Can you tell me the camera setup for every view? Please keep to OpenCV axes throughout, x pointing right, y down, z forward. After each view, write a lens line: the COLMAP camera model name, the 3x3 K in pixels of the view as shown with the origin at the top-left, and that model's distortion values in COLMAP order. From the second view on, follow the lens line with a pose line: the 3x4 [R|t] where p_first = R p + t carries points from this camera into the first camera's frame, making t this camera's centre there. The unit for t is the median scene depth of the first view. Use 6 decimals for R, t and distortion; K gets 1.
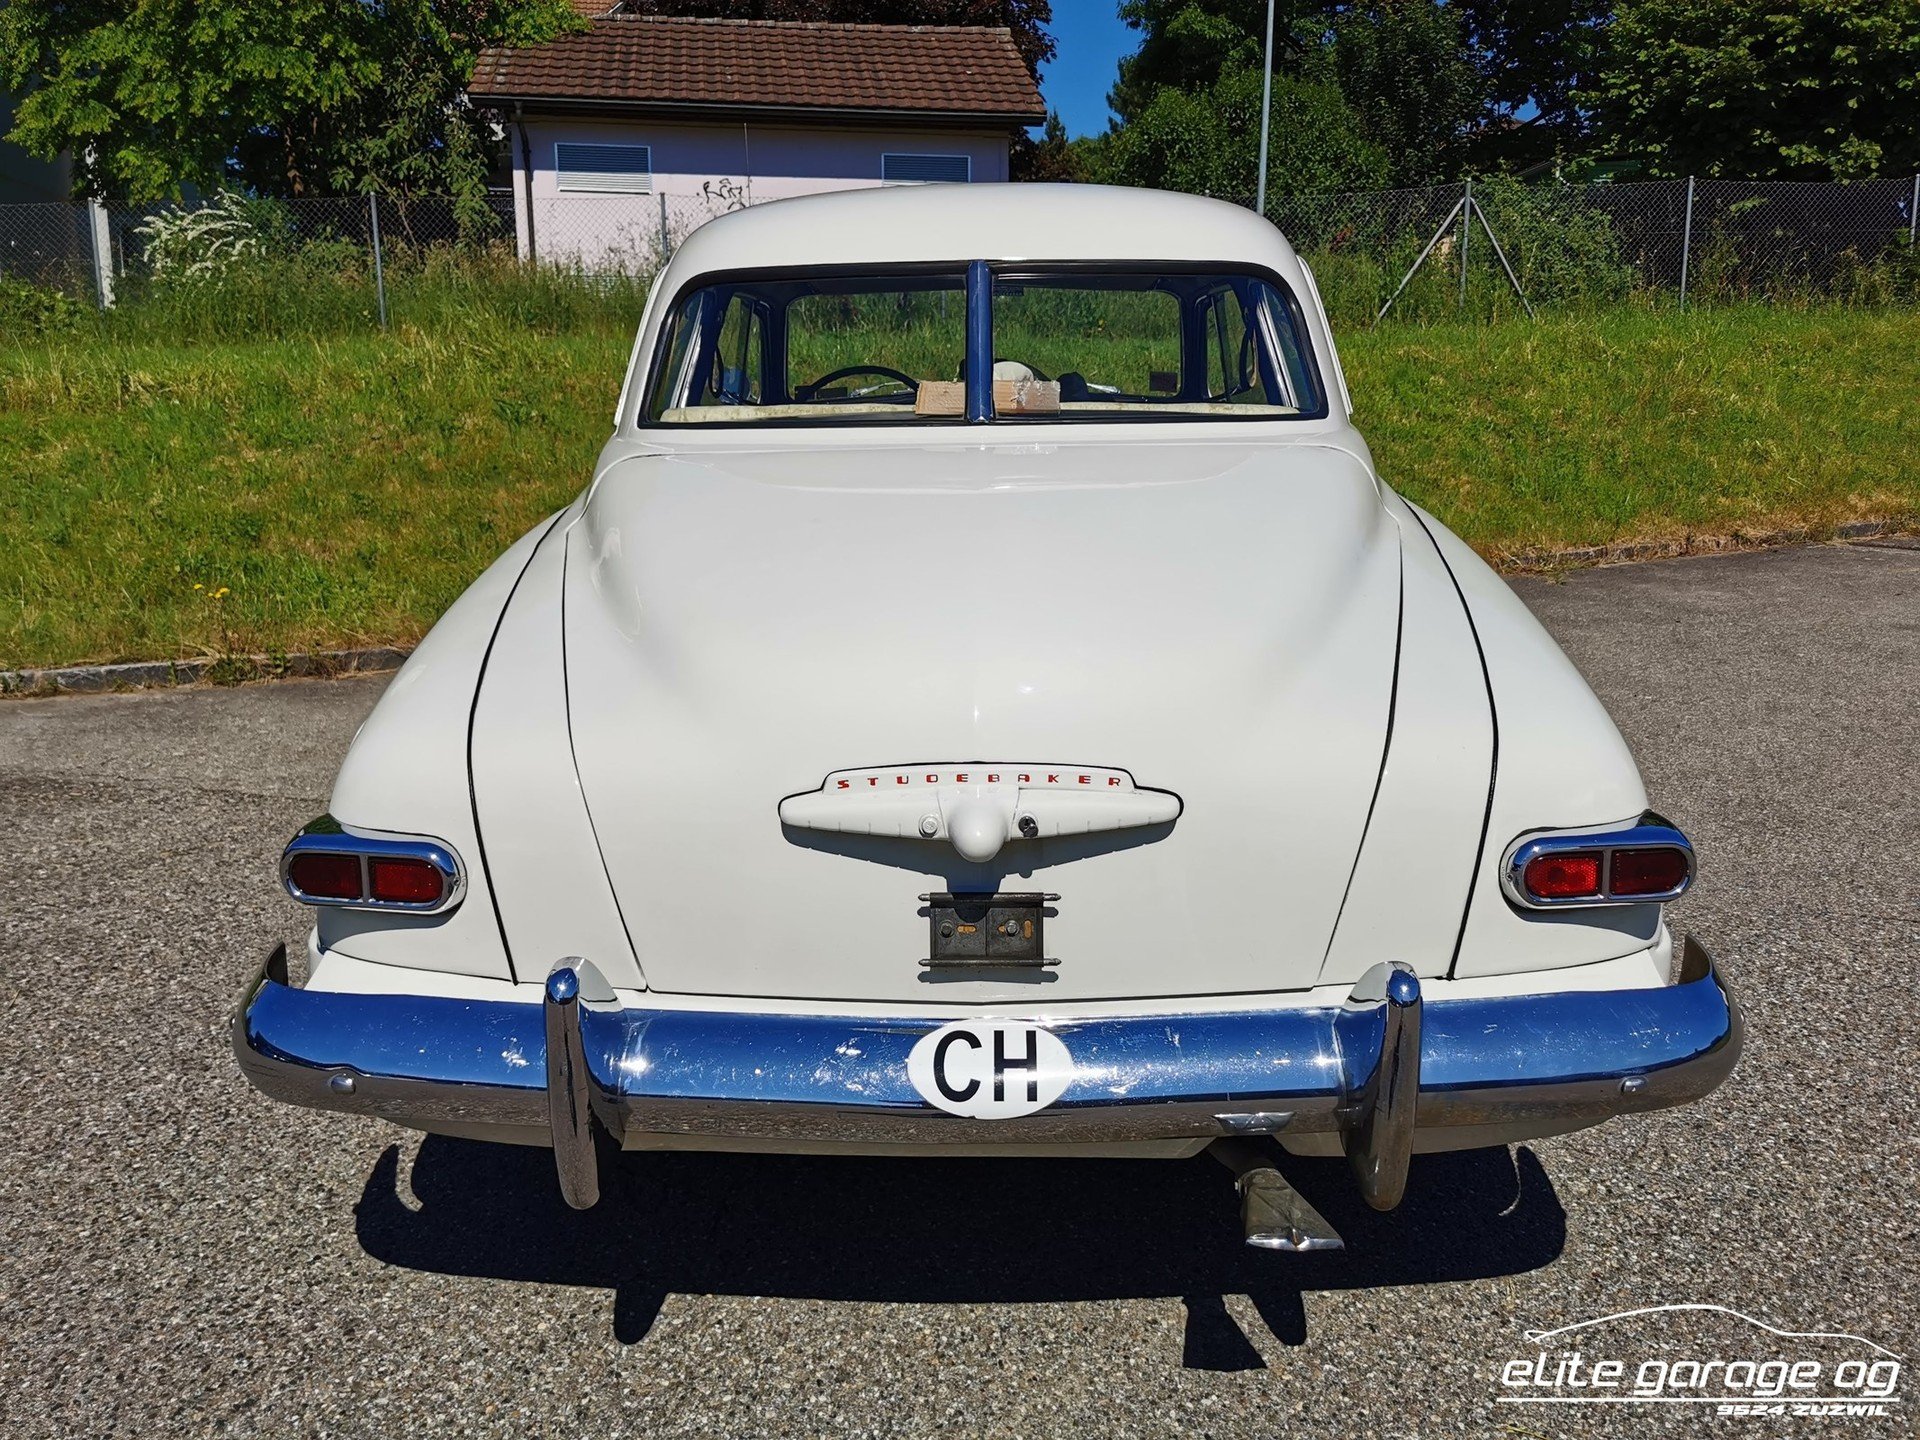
lens RADIAL K [[1559.8, 0, 988.4], [0, 1559.8, 661.4], [0, 0, 1]] dist [0.067430, -0.121797]
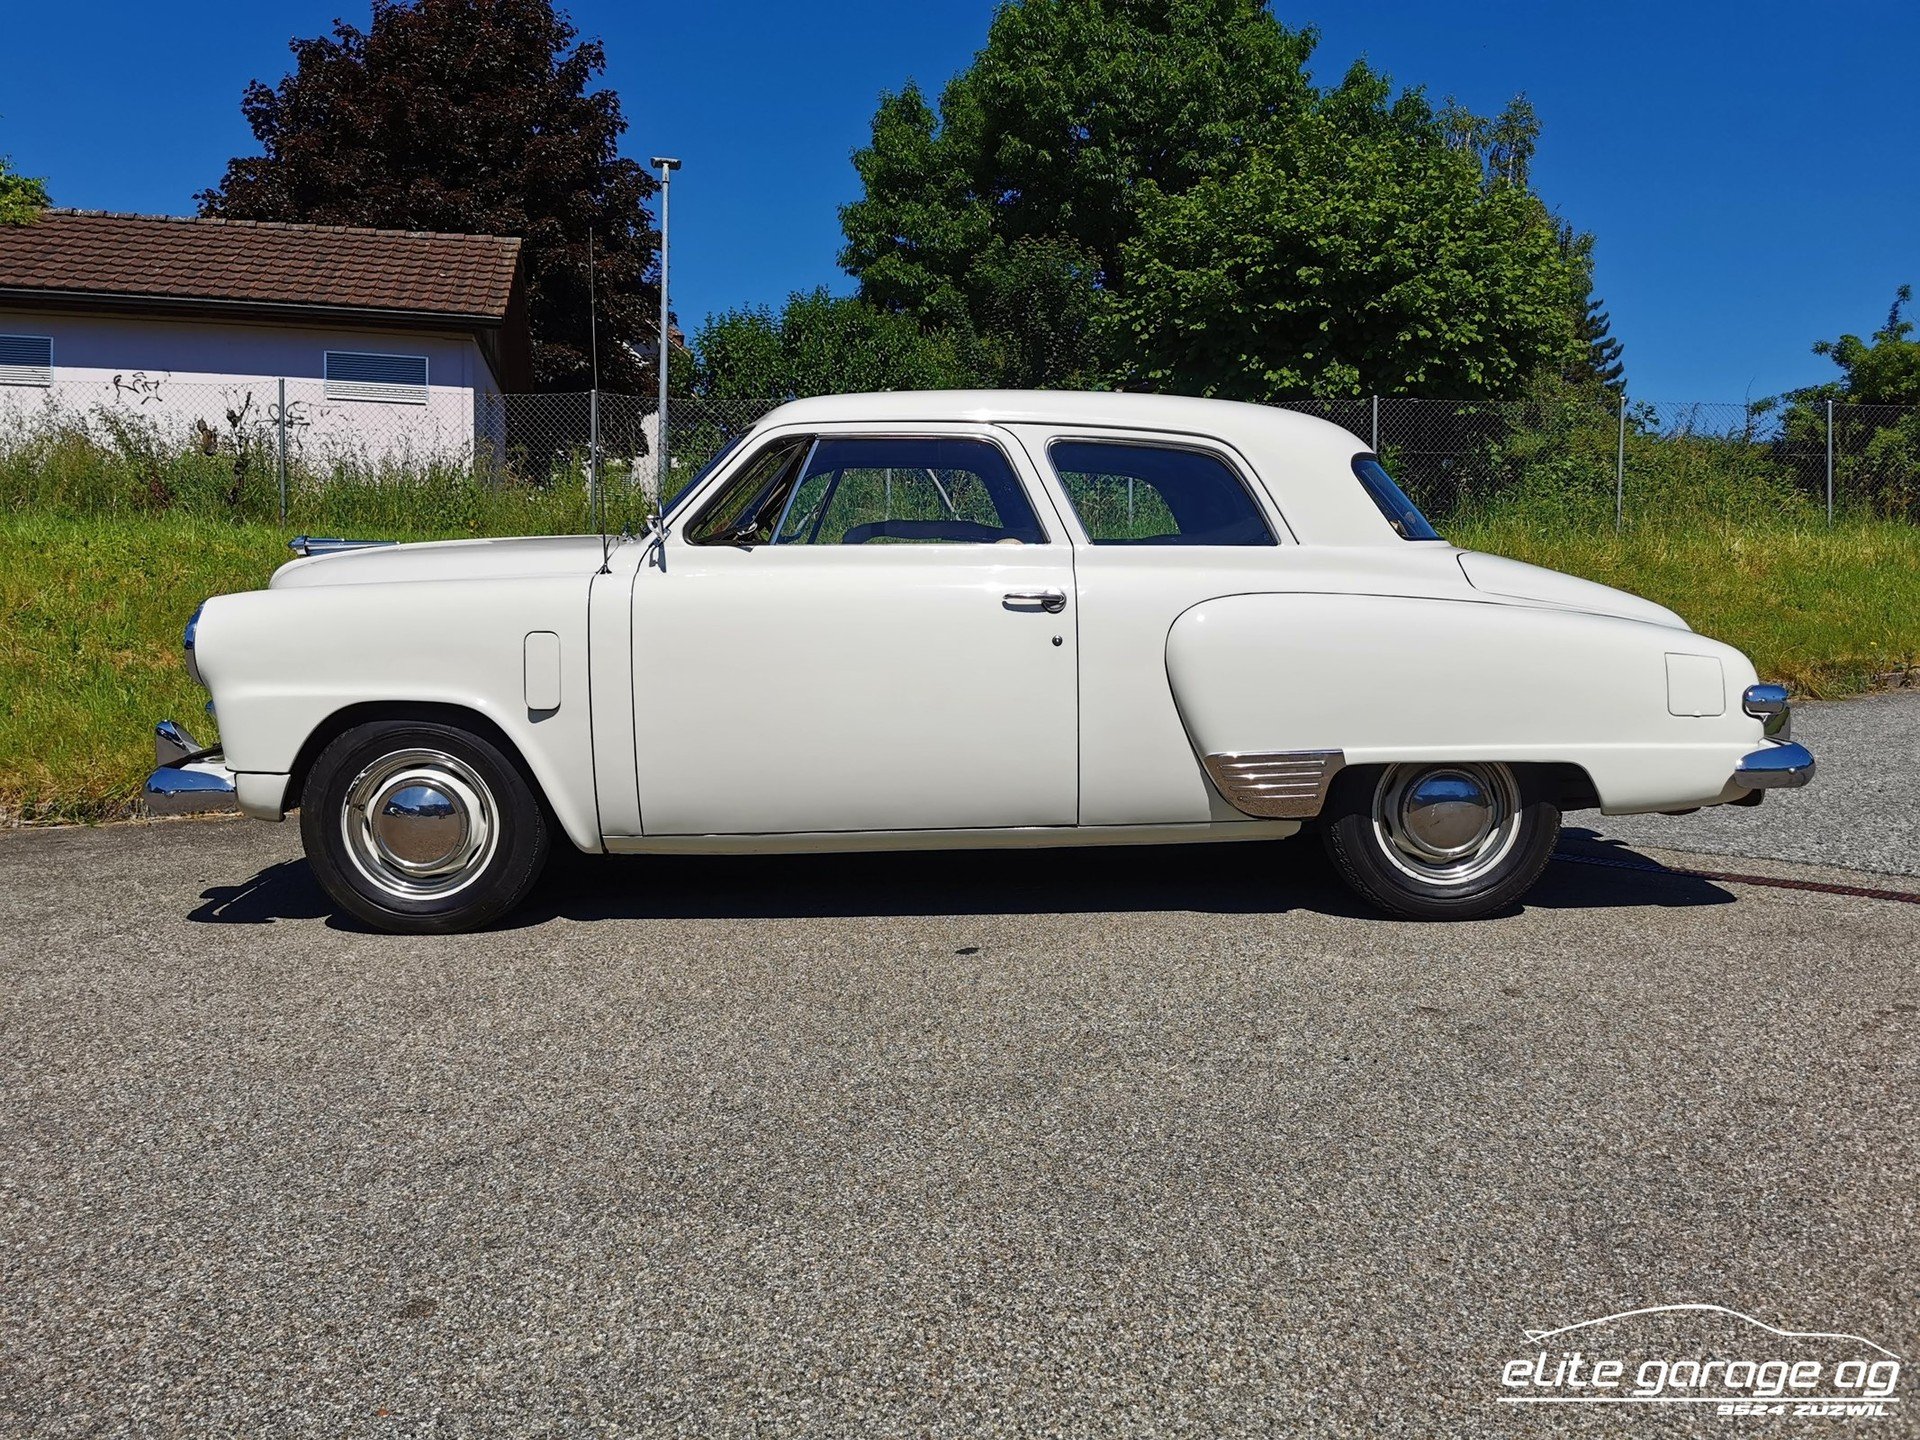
lens RADIAL K [[1559.8, 0, 937.7], [0, 1559.8, 675.2], [0, 0, 1]] dist [0.067430, -0.121797]
pose [[0.998429, 0.015298, 0.053897, 0.256931], [-0.007313, 0.989354, -0.145343, -0.003095], [-0.055547, 0.144721, 0.987912, 0.093778]]
